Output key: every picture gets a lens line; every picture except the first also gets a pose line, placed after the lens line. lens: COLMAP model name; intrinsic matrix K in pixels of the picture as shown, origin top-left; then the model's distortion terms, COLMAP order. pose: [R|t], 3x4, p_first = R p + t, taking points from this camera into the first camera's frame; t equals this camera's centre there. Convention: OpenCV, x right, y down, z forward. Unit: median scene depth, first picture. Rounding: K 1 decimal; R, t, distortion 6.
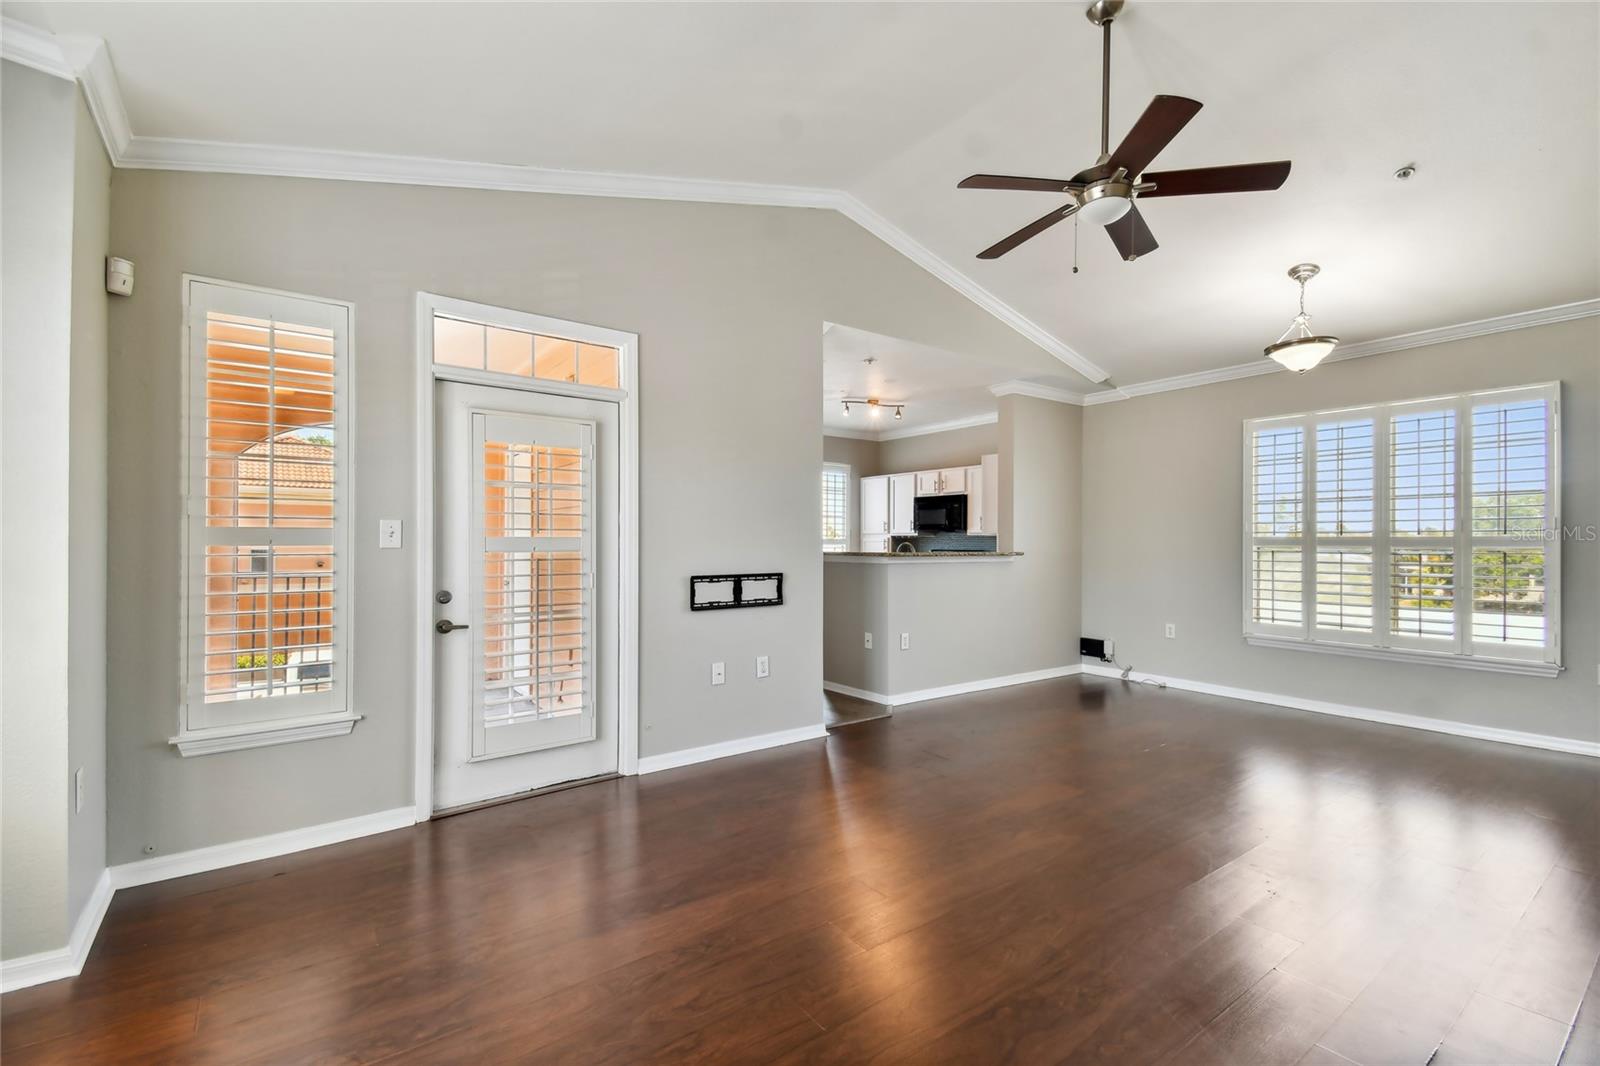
lens RADIAL K [[698.9, 0, 810.3], [0, 698.9, 539.4], [0, 0, 1]] dist [0.047331, -0.025785]
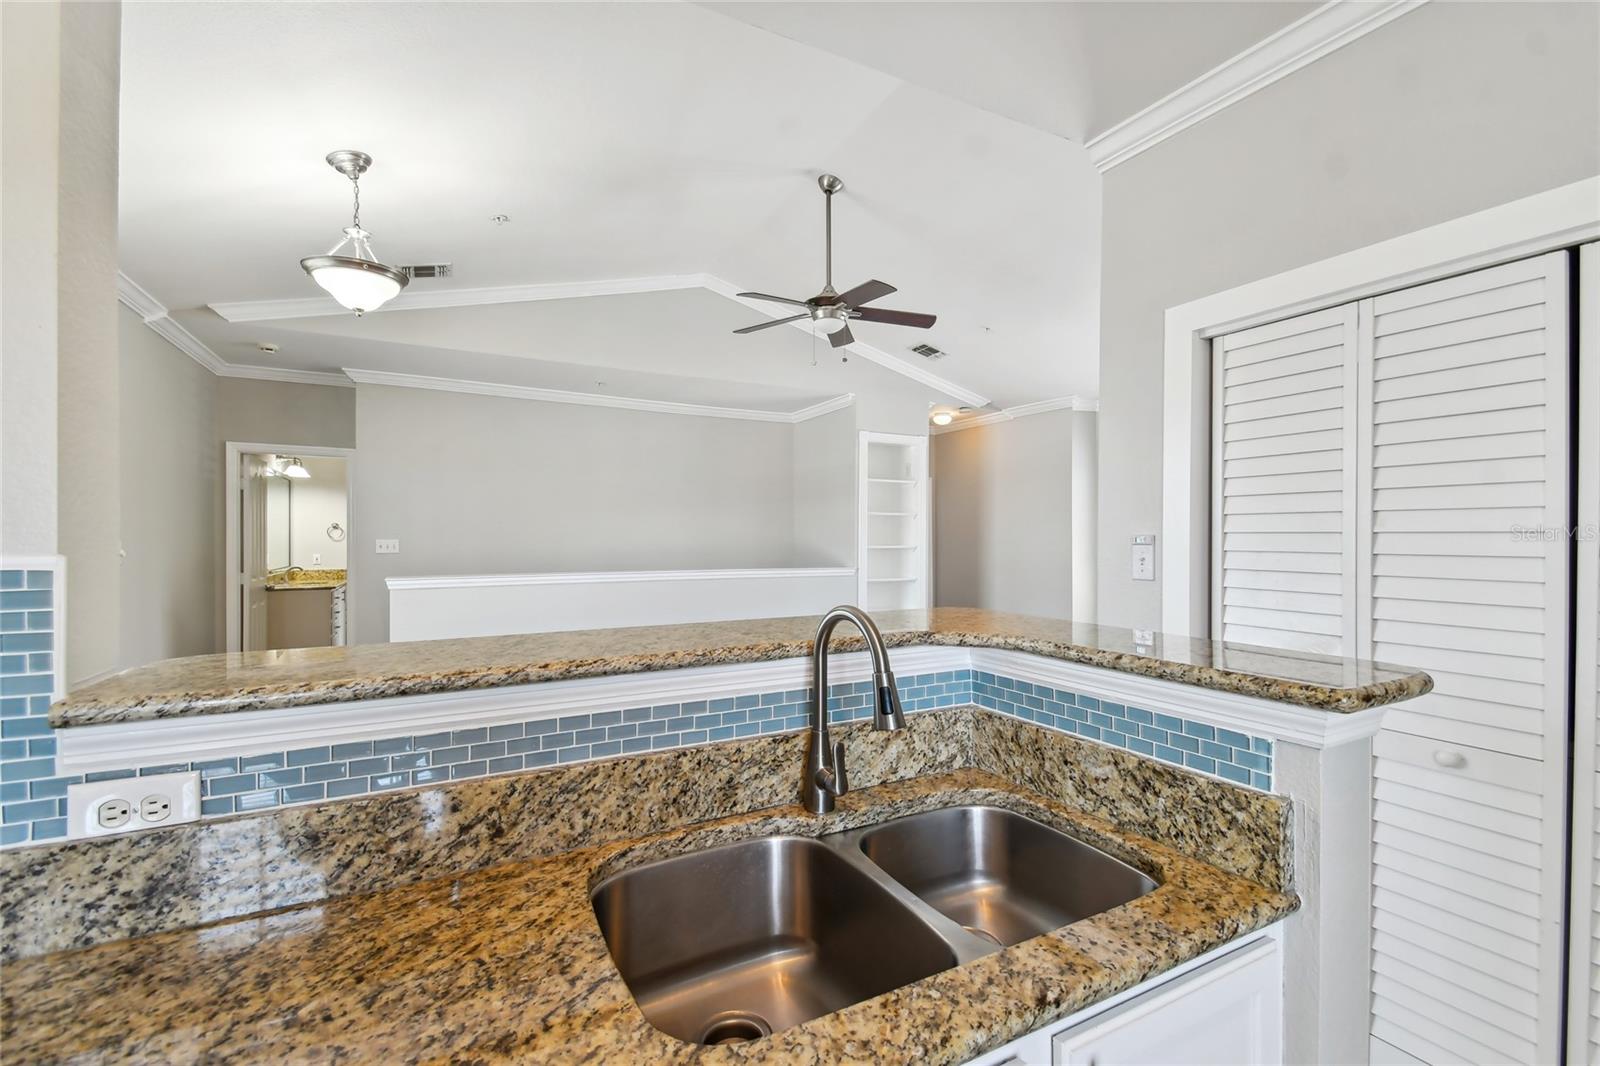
lens RADIAL K [[698.9, 0, 810.3], [0, 698.9, 539.4], [0, 0, 1]] dist [0.047331, -0.025785]
pose [[-0.988787, -0.003023, 0.149299, 0.161474], [-0.003310, 0.999993, -0.001673, -0.017884], [-0.149293, -0.002149, -0.988791, 1.620414]]
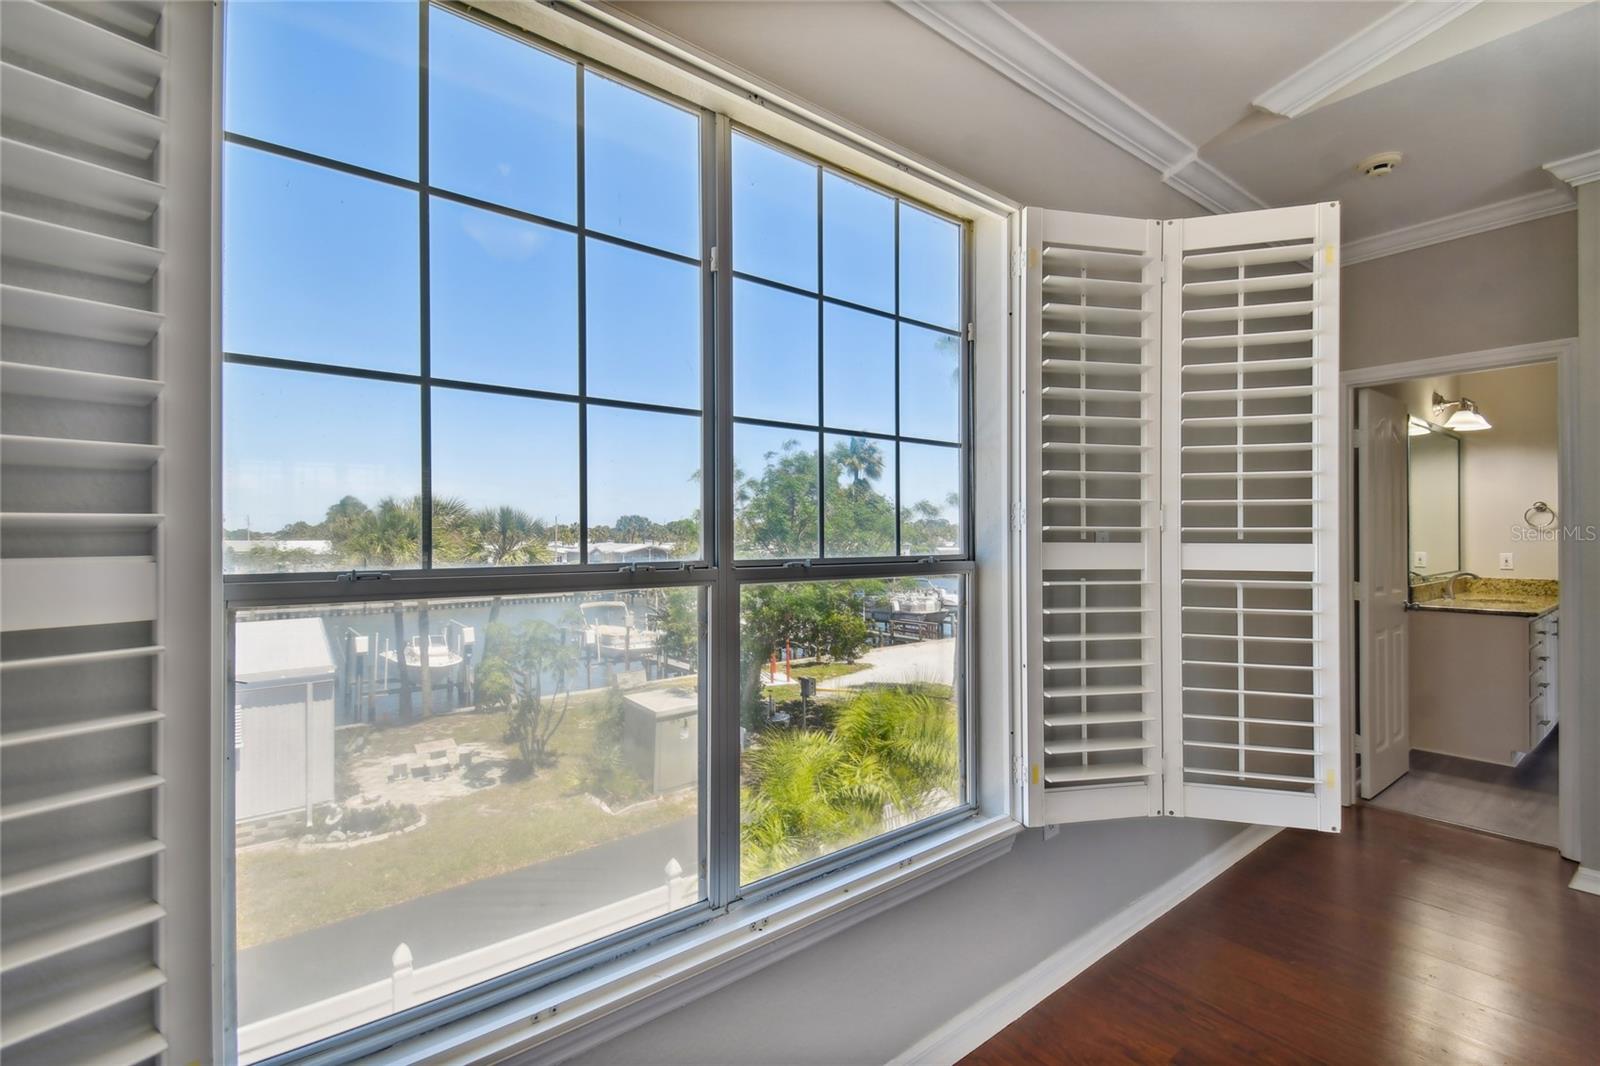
lens RADIAL K [[698.9, 0, 810.3], [0, 698.9, 539.4], [0, 0, 1]] dist [0.047331, -0.025785]
pose [[-0.026210, -0.006638, 0.999634, 0.588093], [0.002523, 0.999974, 0.006707, -0.011573], [-0.999653, 0.002698, -0.026192, 1.132870]]
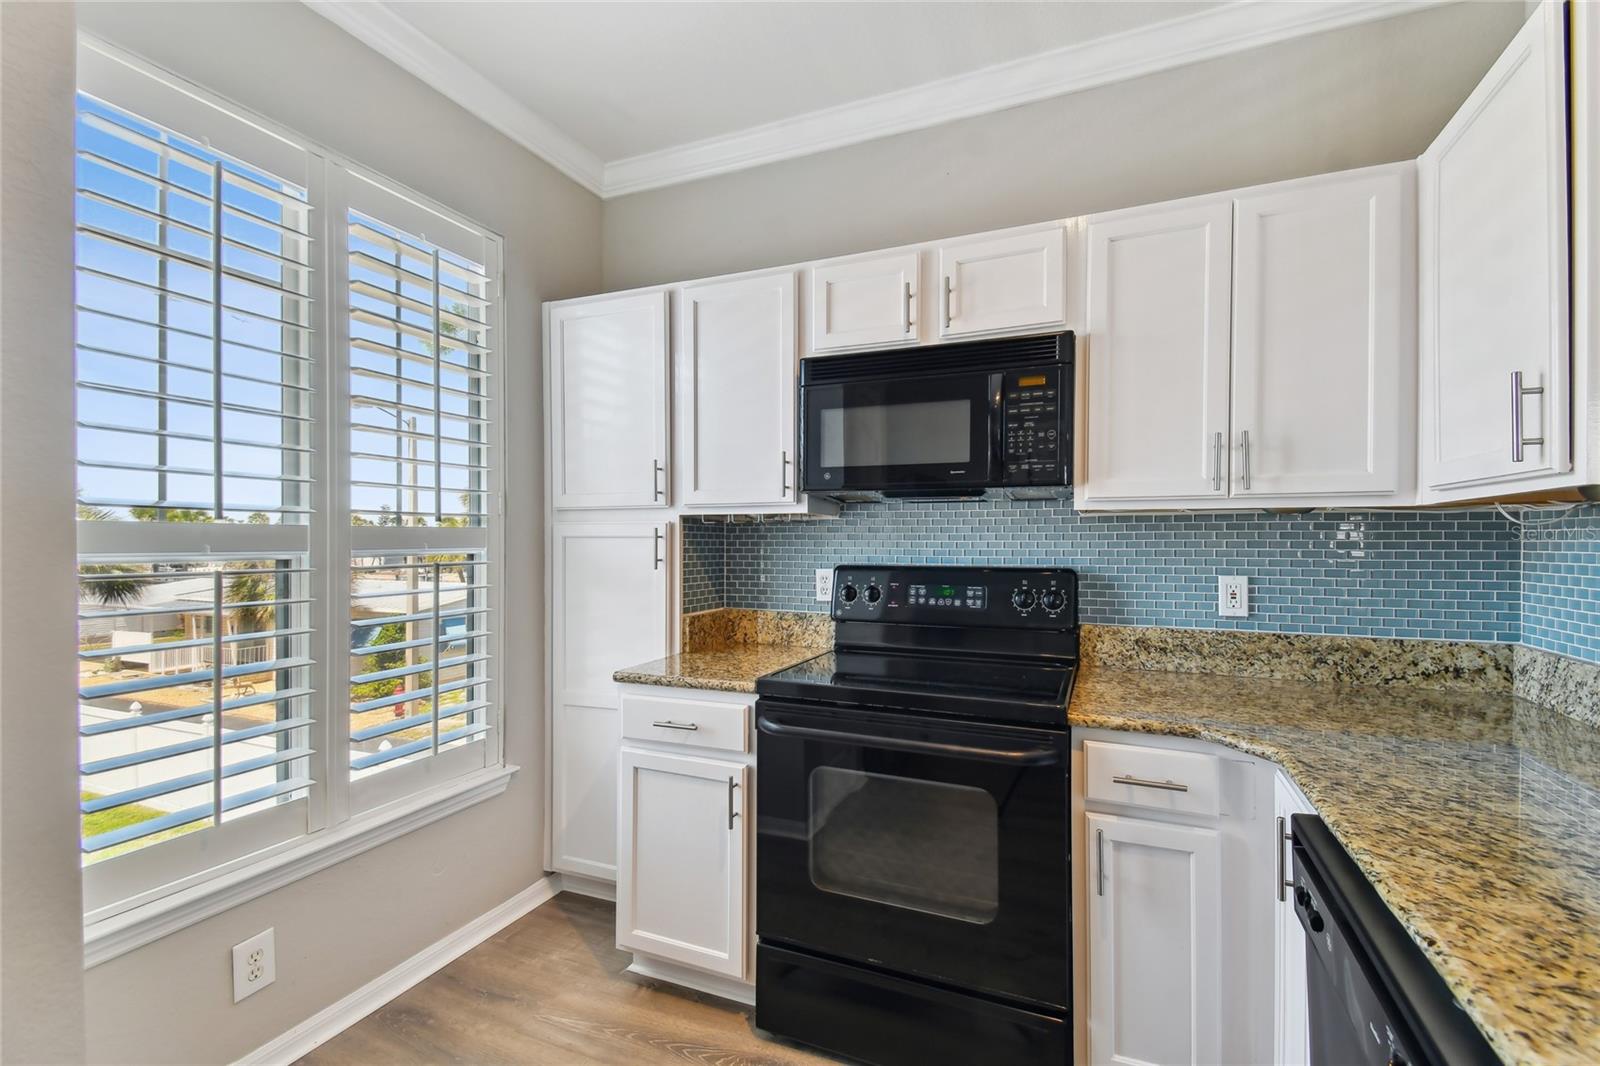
lens RADIAL K [[698.9, 0, 810.3], [0, 698.9, 539.4], [0, 0, 1]] dist [0.047331, -0.025785]
pose [[0.861364, -0.005967, 0.507953, 0.045064], [0.001642, 0.999958, 0.008963, 0.003220], [-0.507985, -0.006886, 0.861338, 1.464523]]
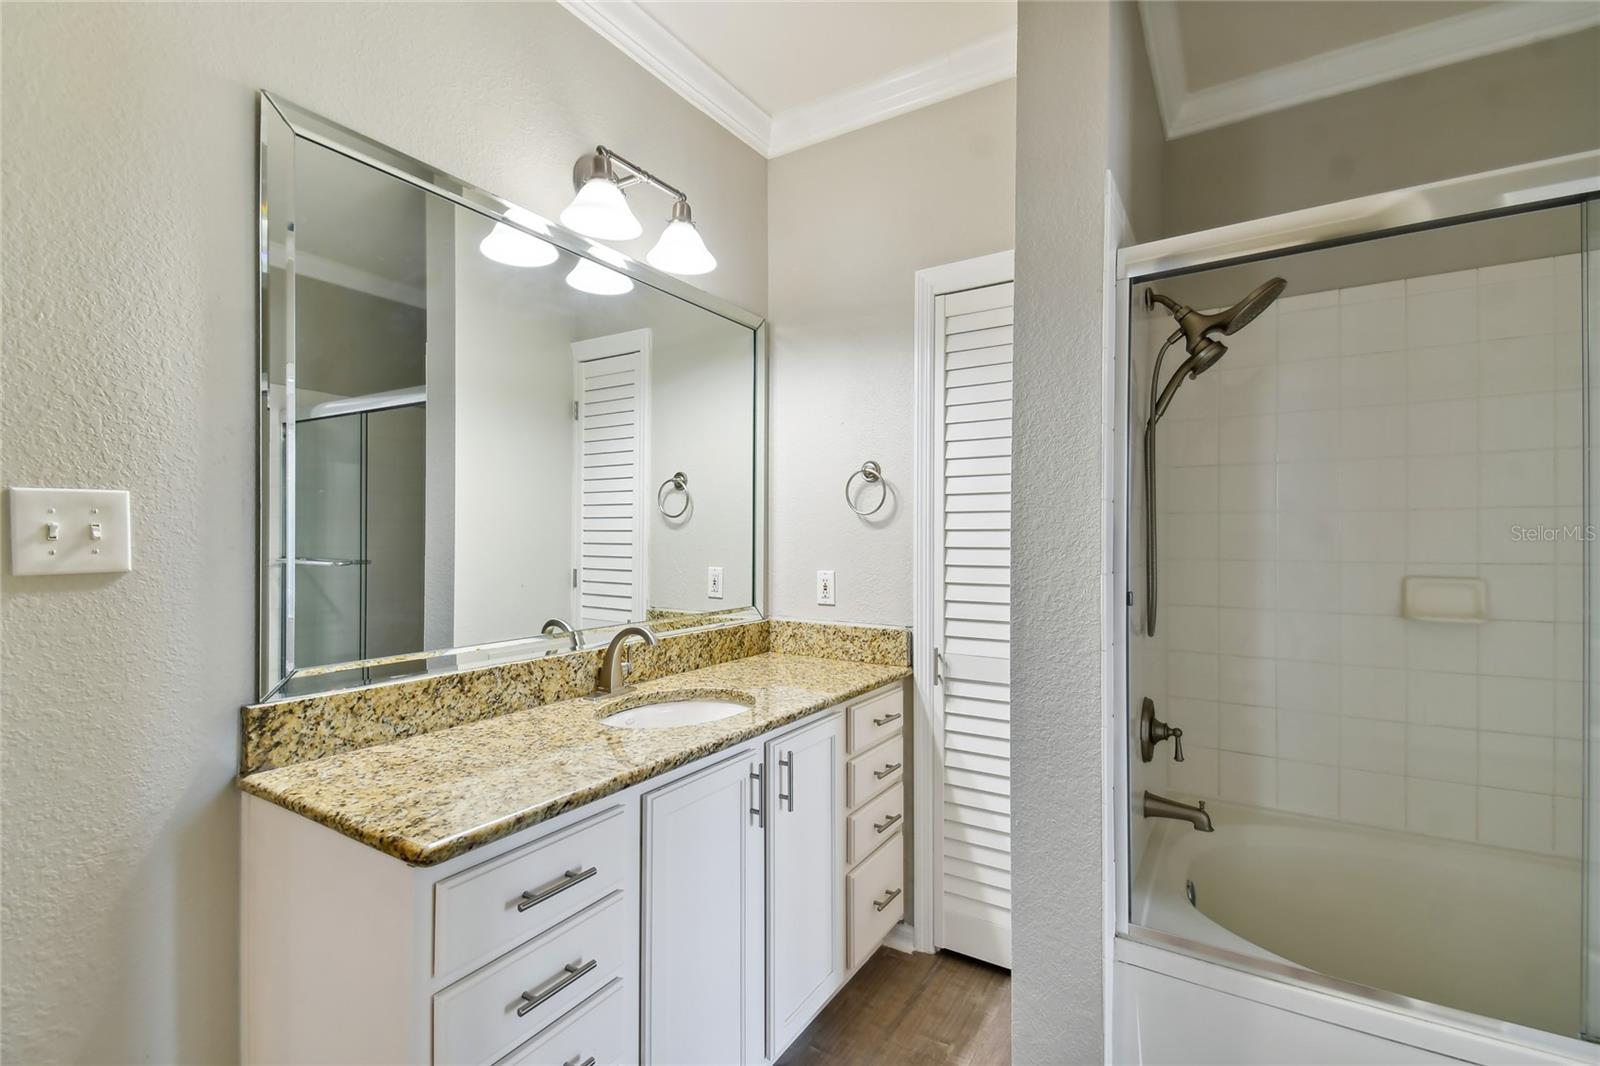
lens RADIAL K [[698.9, 0, 810.3], [0, 698.9, 539.4], [0, 0, 1]] dist [0.047331, -0.025785]
pose [[-0.367818, -0.004709, 0.929886, 1.229142], [-0.008752, 0.999960, 0.001602, -0.002639], [-0.929856, -0.007549, -0.367845, 0.171343]]
